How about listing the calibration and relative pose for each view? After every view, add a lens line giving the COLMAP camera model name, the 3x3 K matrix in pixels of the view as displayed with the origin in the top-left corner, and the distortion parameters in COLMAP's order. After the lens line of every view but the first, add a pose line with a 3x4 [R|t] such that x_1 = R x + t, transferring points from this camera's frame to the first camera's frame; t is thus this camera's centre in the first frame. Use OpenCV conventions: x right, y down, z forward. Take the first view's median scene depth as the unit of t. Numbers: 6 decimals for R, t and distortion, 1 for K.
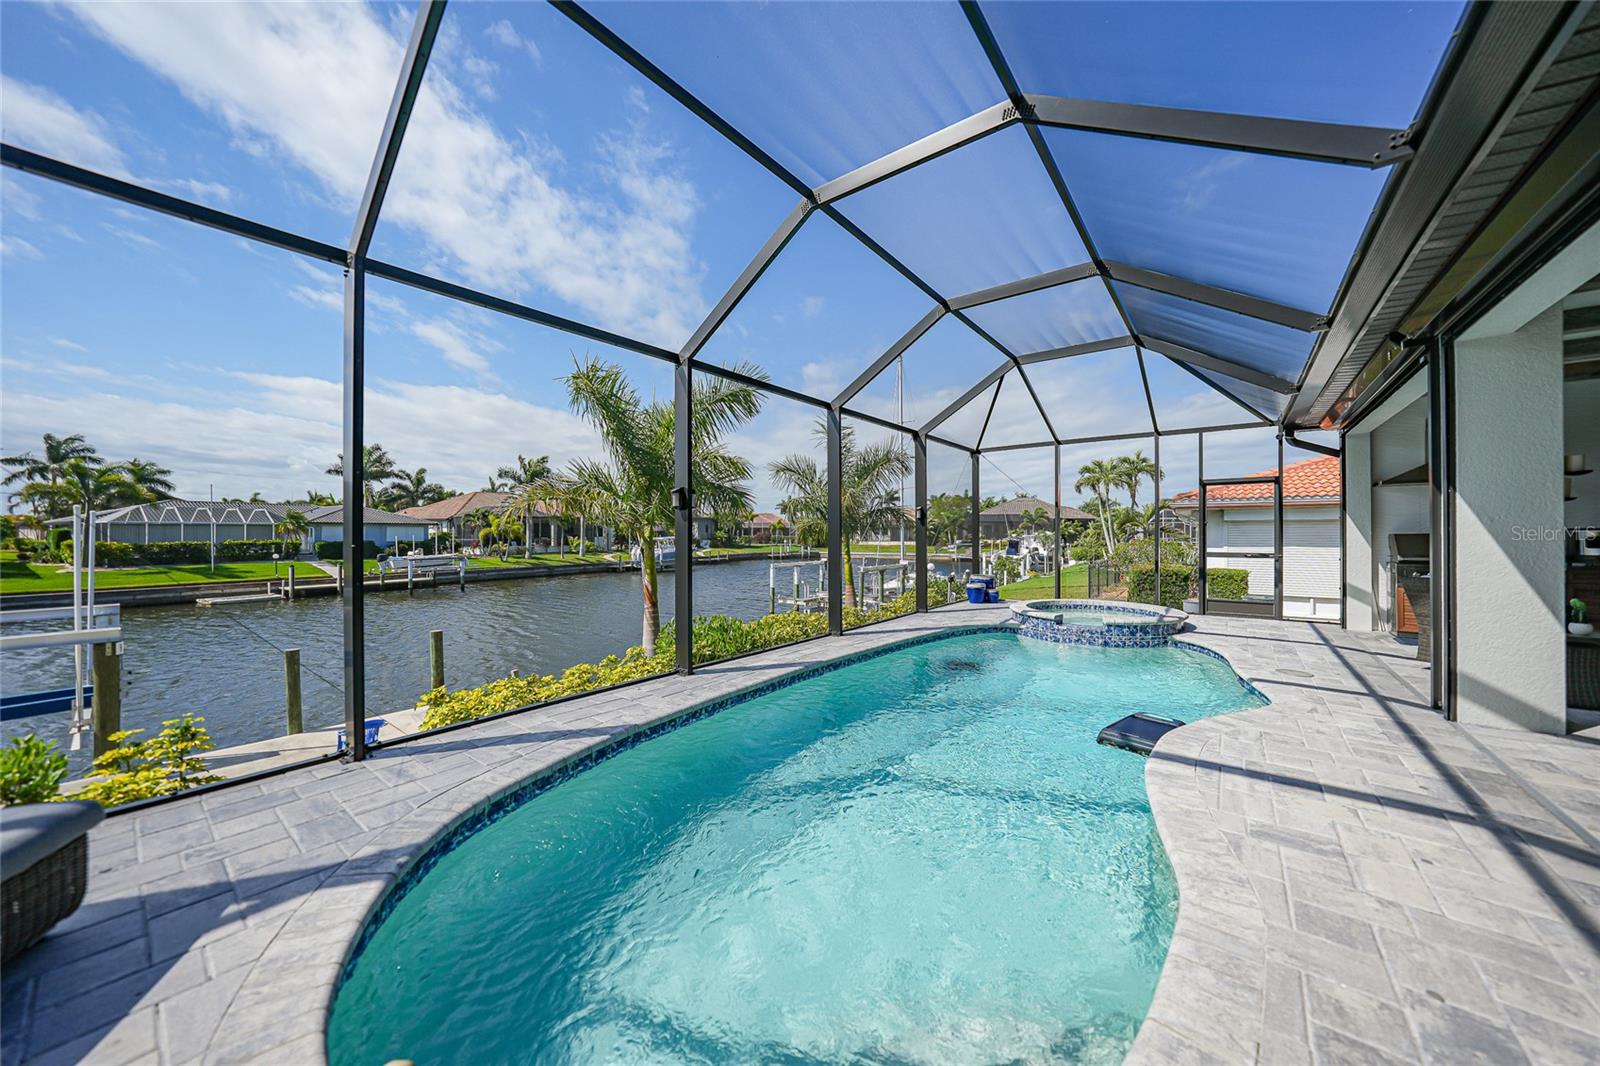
lens RADIAL K [[556.2, 0, 807.5], [0, 556.2, 531.1], [0, 0, 1]] dist [-0.024210, 0.005127]
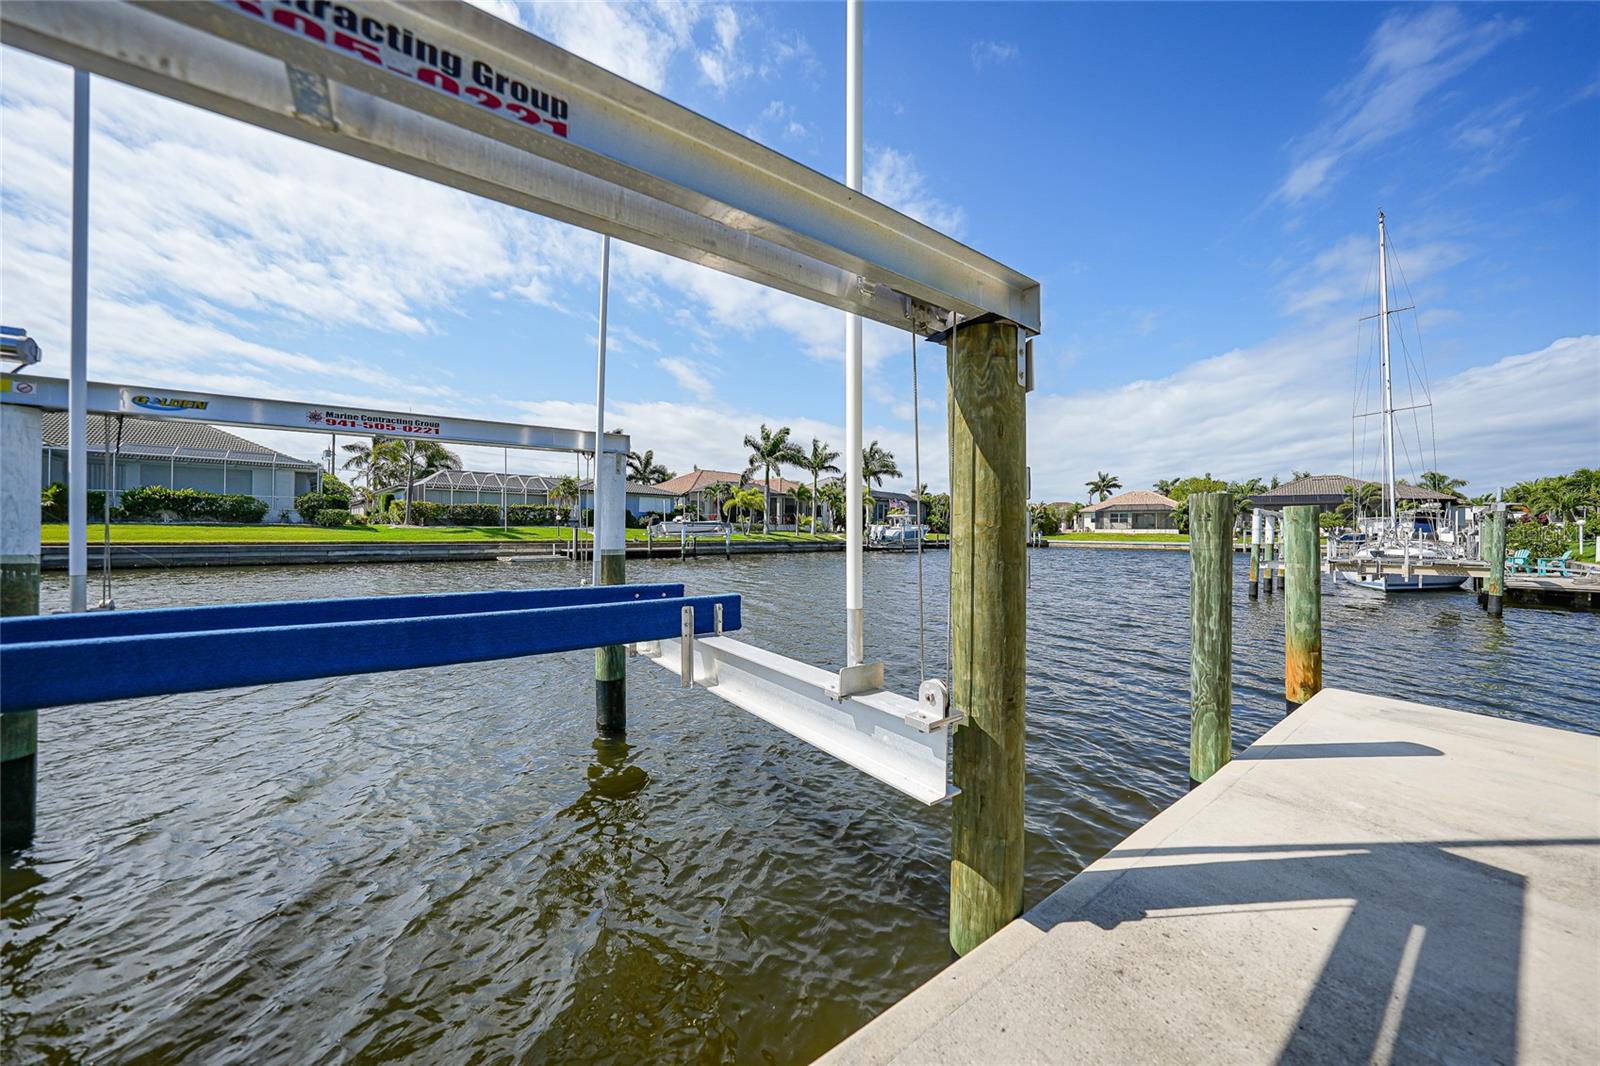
lens RADIAL K [[556.2, 0, 801.9], [0, 556.2, 539.9], [0, 0, 1]] dist [-0.024210, 0.005127]
pose [[0.962016, 0.015628, -0.272545, -0.329468], [-0.011062, 0.999772, 0.018282, 0.071686], [0.272768, -0.014572, 0.961969, 0.187684]]
